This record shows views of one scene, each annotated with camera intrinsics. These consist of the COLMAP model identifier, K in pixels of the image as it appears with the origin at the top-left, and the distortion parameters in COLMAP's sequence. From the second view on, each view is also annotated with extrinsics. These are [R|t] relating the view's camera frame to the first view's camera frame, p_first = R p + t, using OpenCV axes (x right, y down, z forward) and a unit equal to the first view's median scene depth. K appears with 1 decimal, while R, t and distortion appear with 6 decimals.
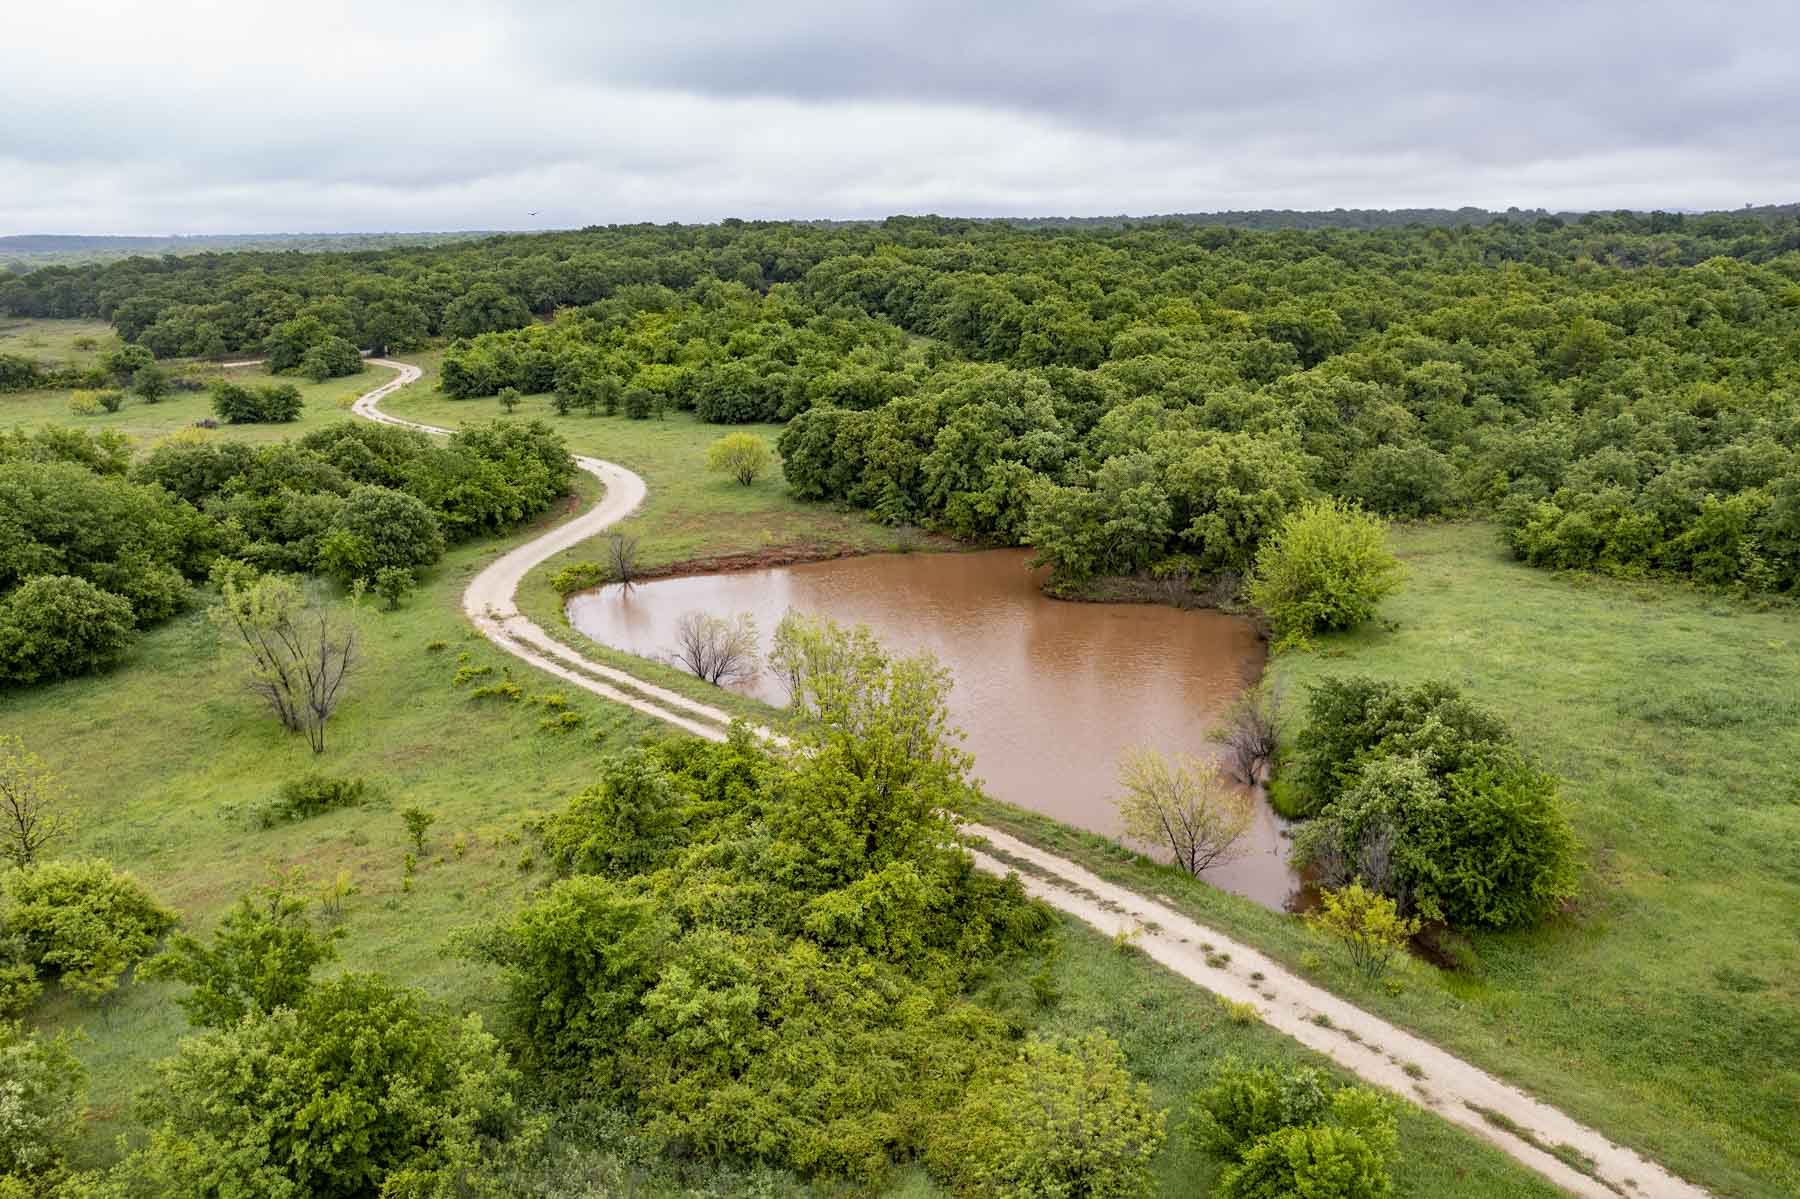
lens RADIAL K [[1424.5, 0, 900.0], [0, 1424.5, 599.5], [0, 0, 1]] dist [-0.000961, 0.003287]
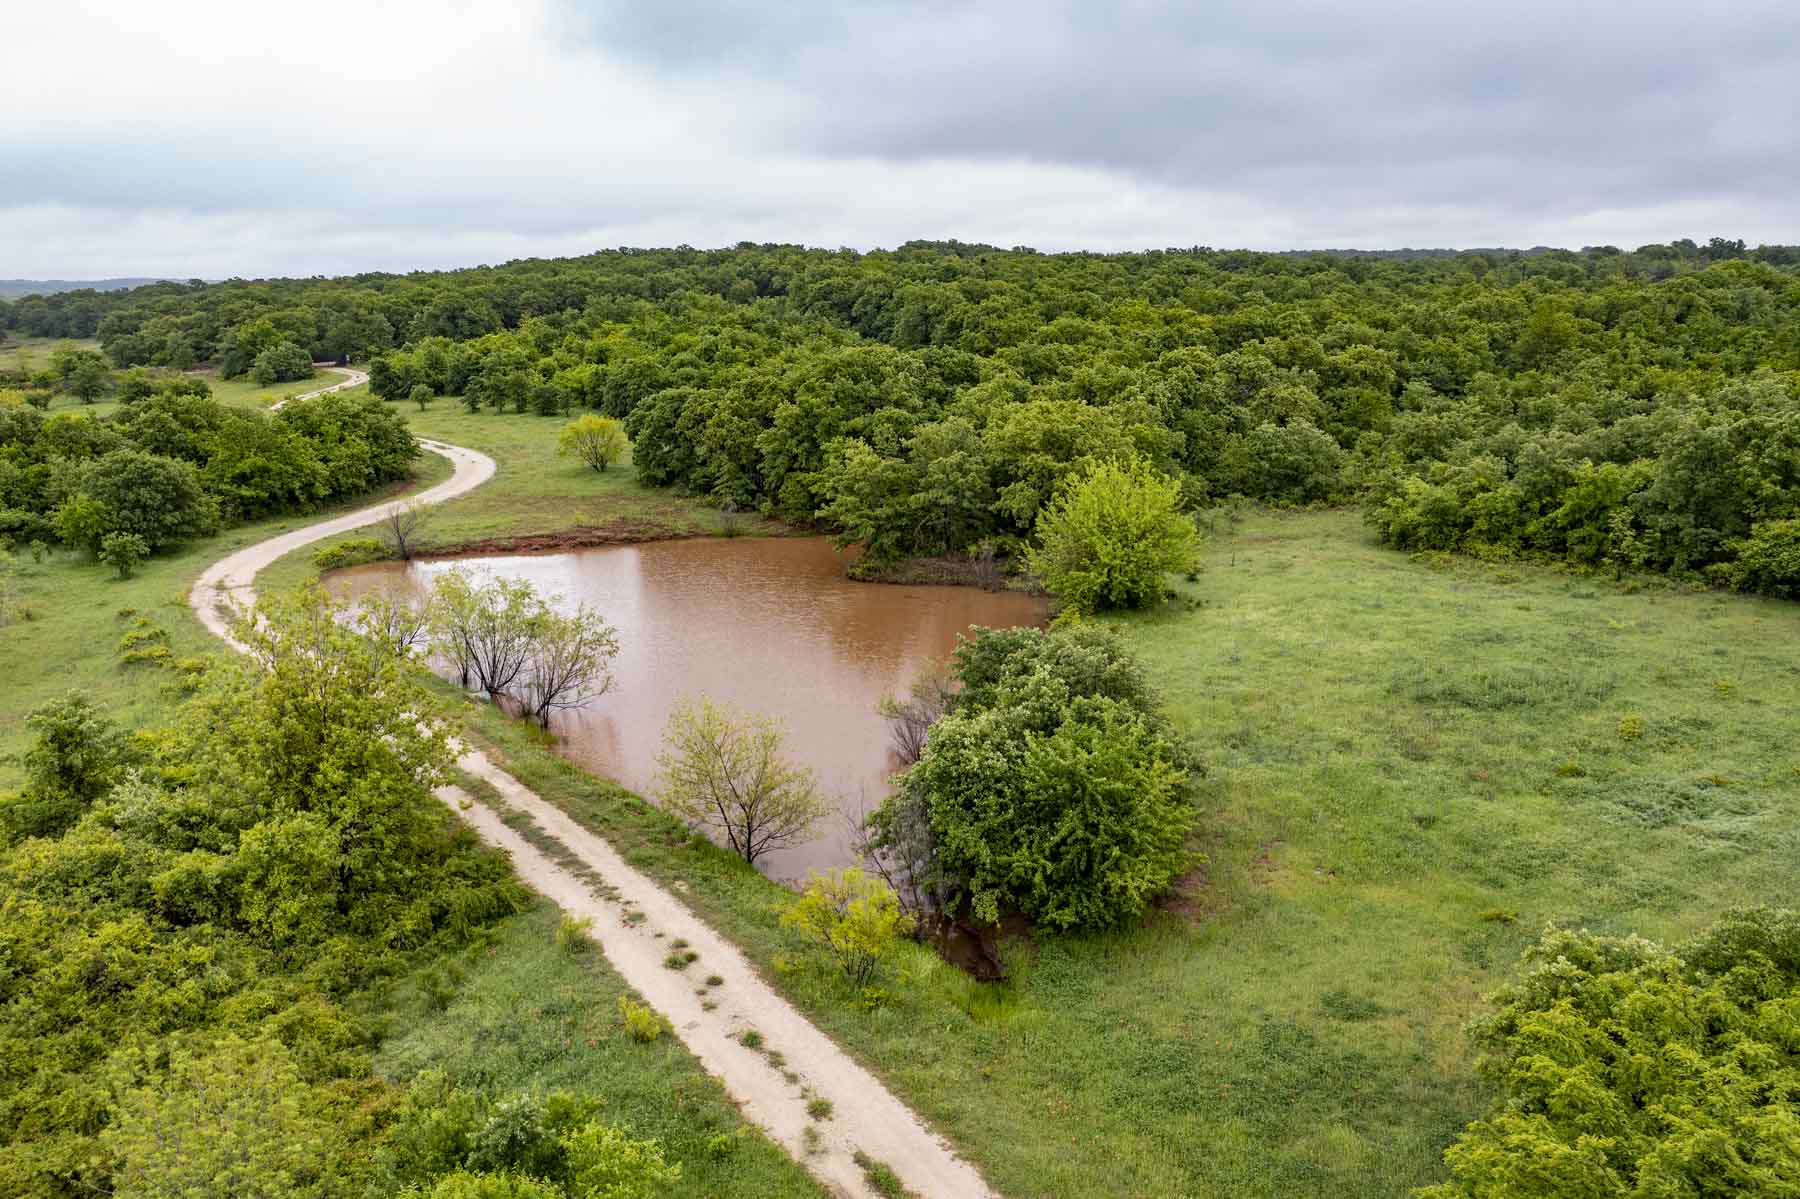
lens RADIAL K [[1423.6, 0, 900.0], [0, 1423.6, 599.5], [0, 0, 1]] dist [-0.012580, 0.010441]
pose [[0.998118, 0.014741, -0.059519, 0.165631], [-0.016725, 0.999316, -0.032980, 0.035118], [0.058992, 0.033913, 0.997682, 0.100051]]
